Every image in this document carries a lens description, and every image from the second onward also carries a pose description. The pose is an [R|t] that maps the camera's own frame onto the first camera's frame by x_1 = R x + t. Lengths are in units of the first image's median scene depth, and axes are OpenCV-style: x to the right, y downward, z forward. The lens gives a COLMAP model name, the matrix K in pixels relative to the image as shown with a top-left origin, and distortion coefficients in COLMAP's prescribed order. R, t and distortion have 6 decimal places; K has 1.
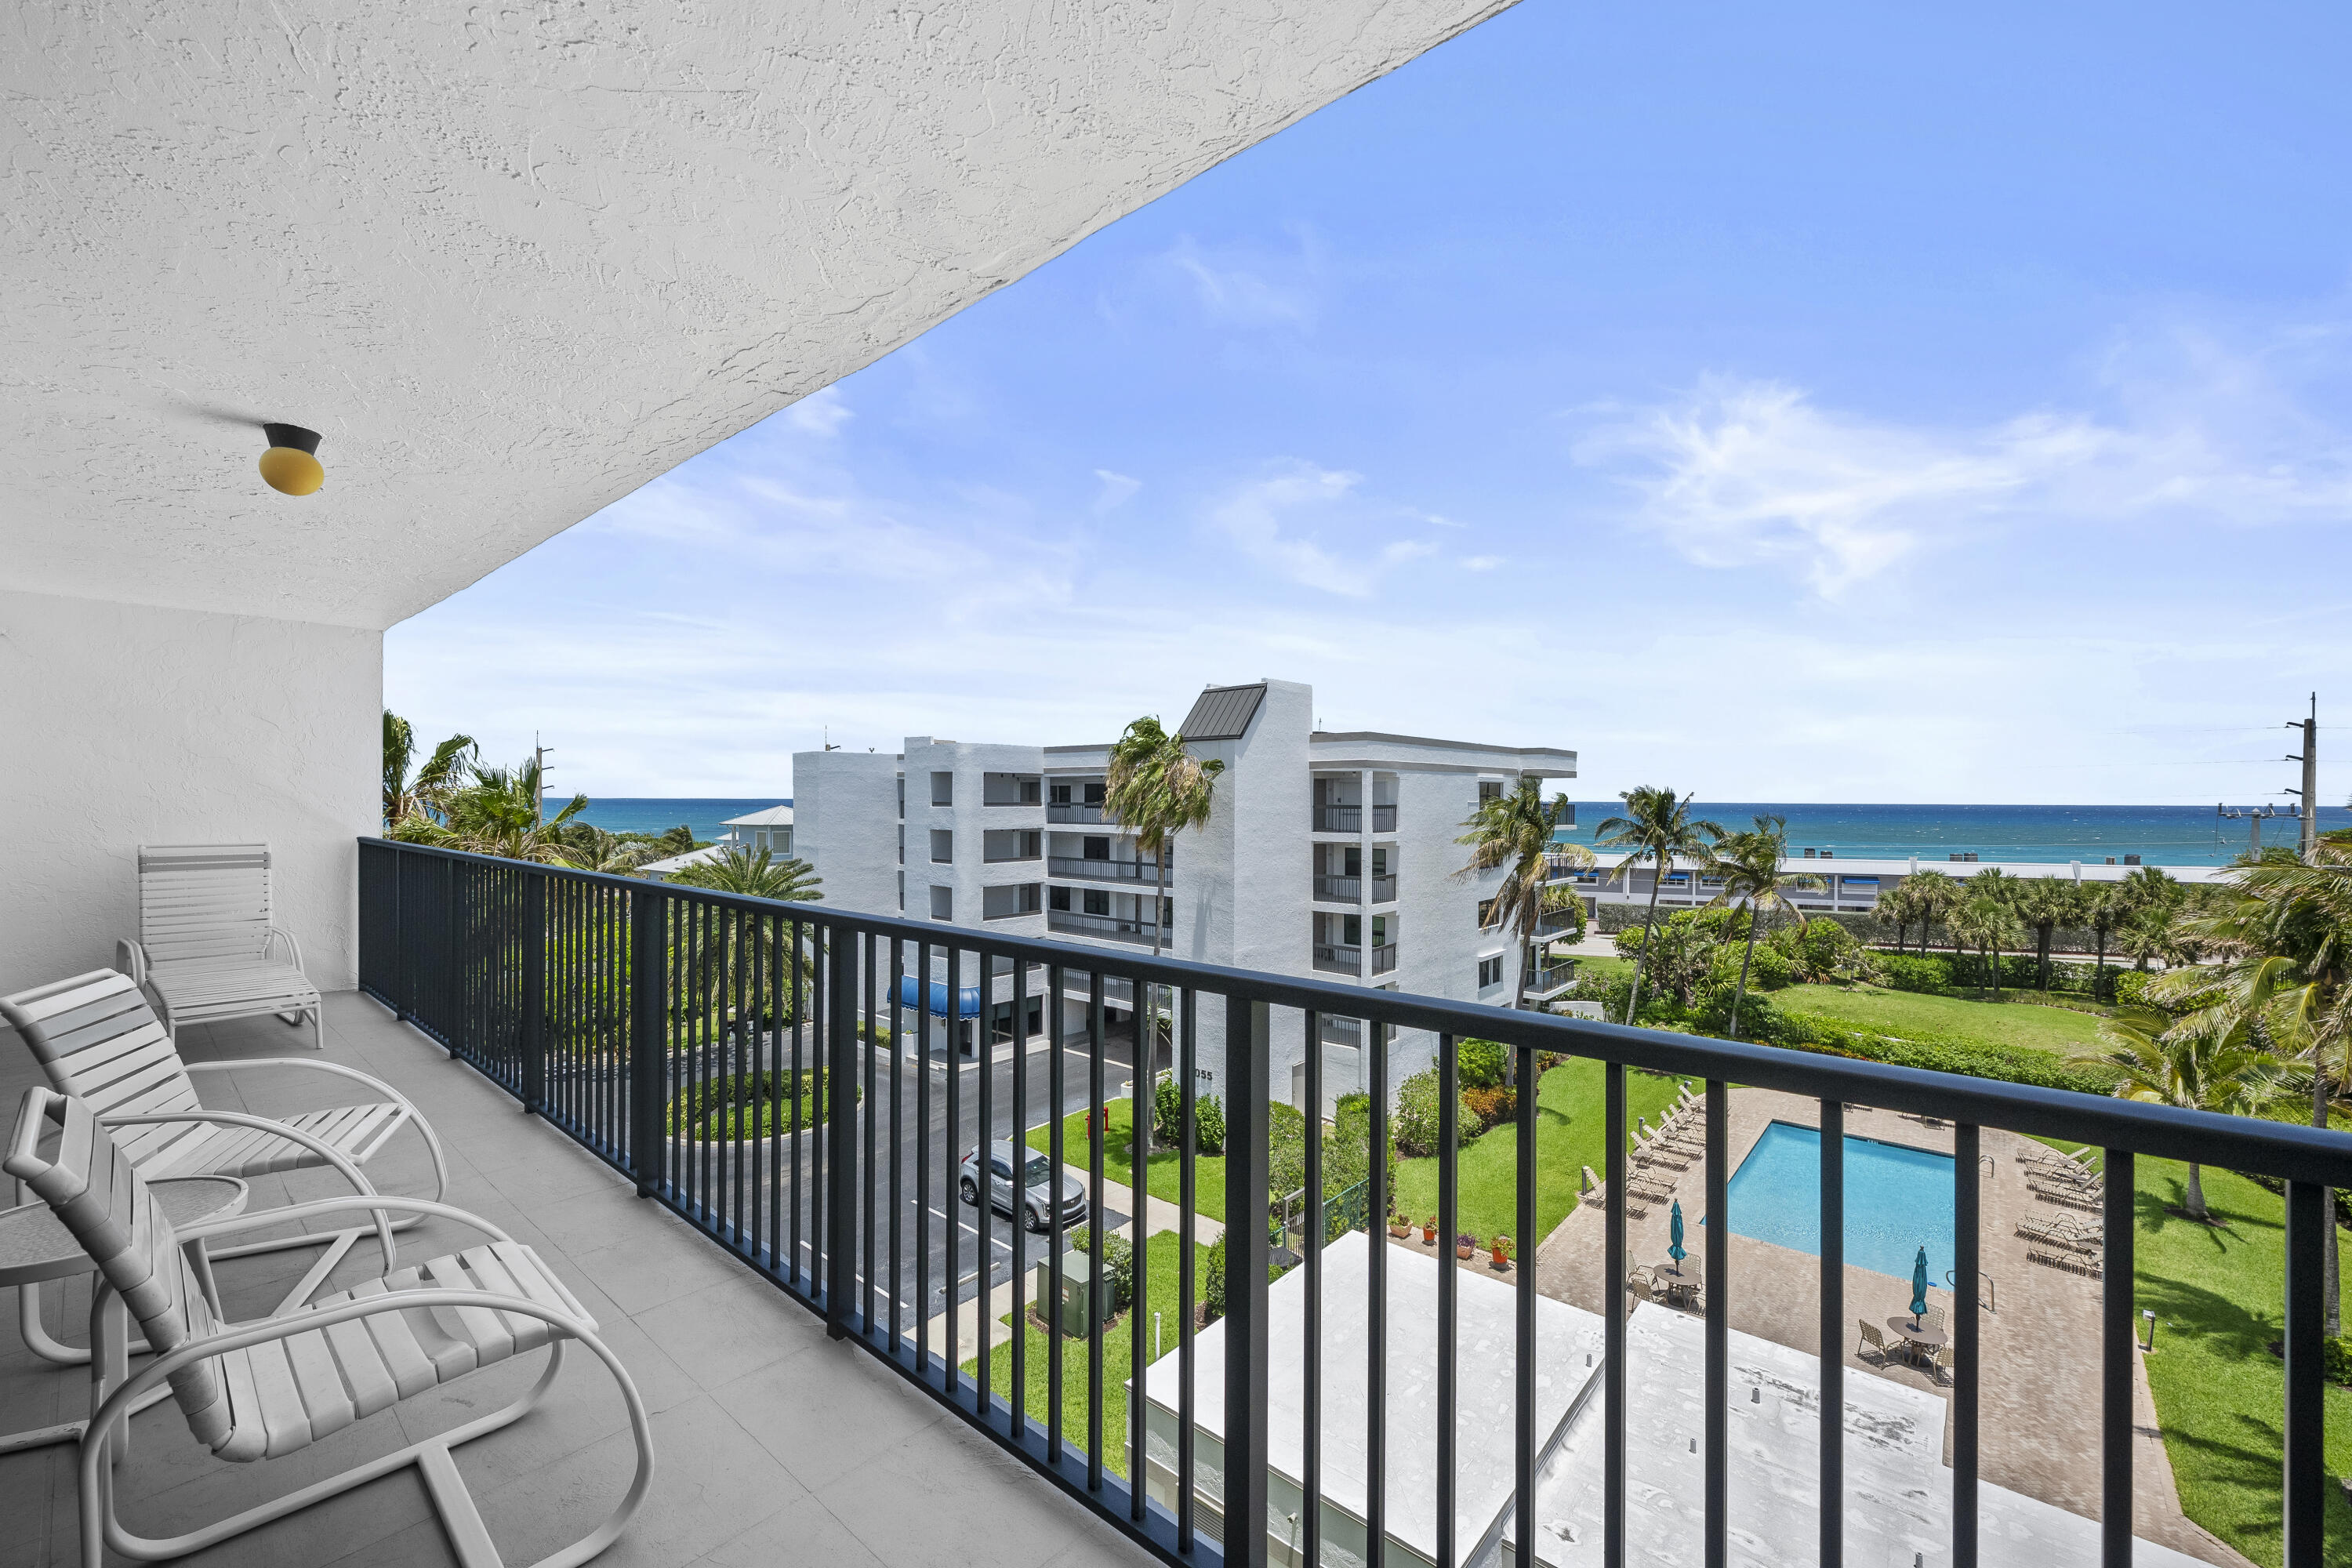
lens RADIAL K [[961.2, 0, 1169.0], [0, 961.2, 792.9], [0, 0, 1]] dist [-0.002014, -0.000355]
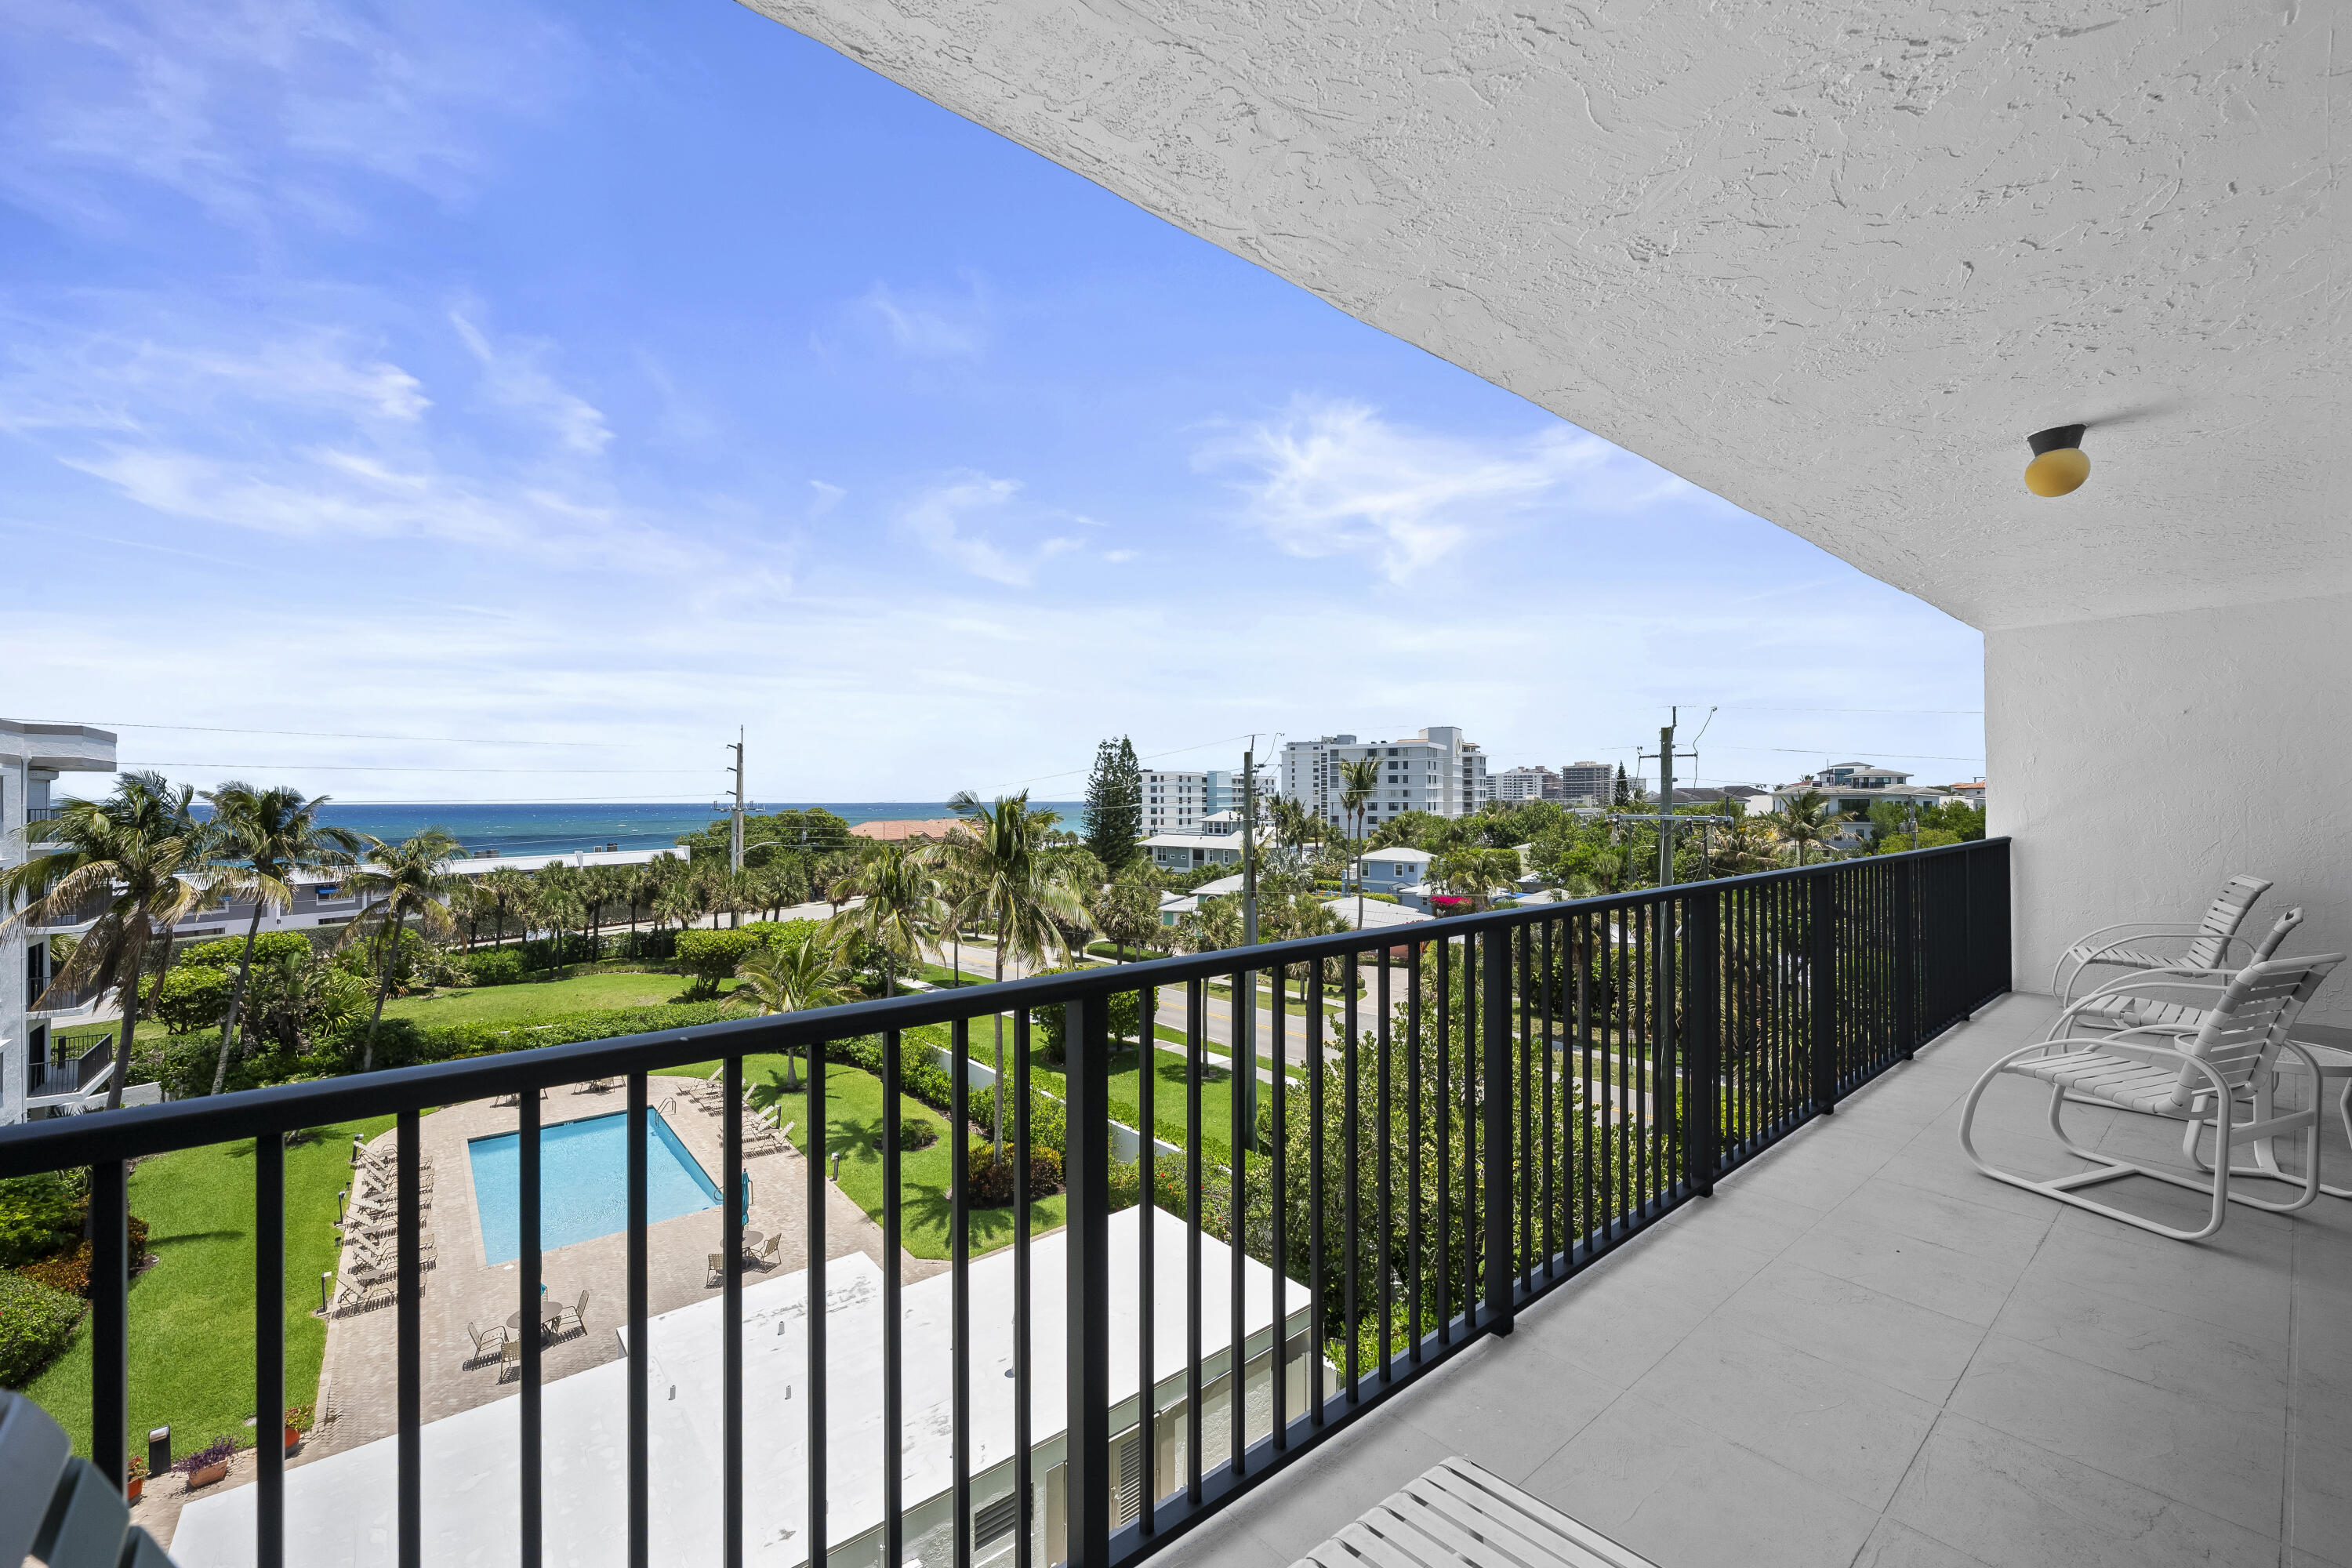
lens RADIAL K [[961.2, 0, 1169.0], [0, 961.2, 792.9], [0, 0, 1]] dist [-0.002014, -0.000355]
pose [[0.136344, 0.001065, 0.990661, -0.170008], [-0.000043, 0.999999, -0.001069, 0.000729], [-0.990662, 0.000103, 0.136344, 0.152725]]
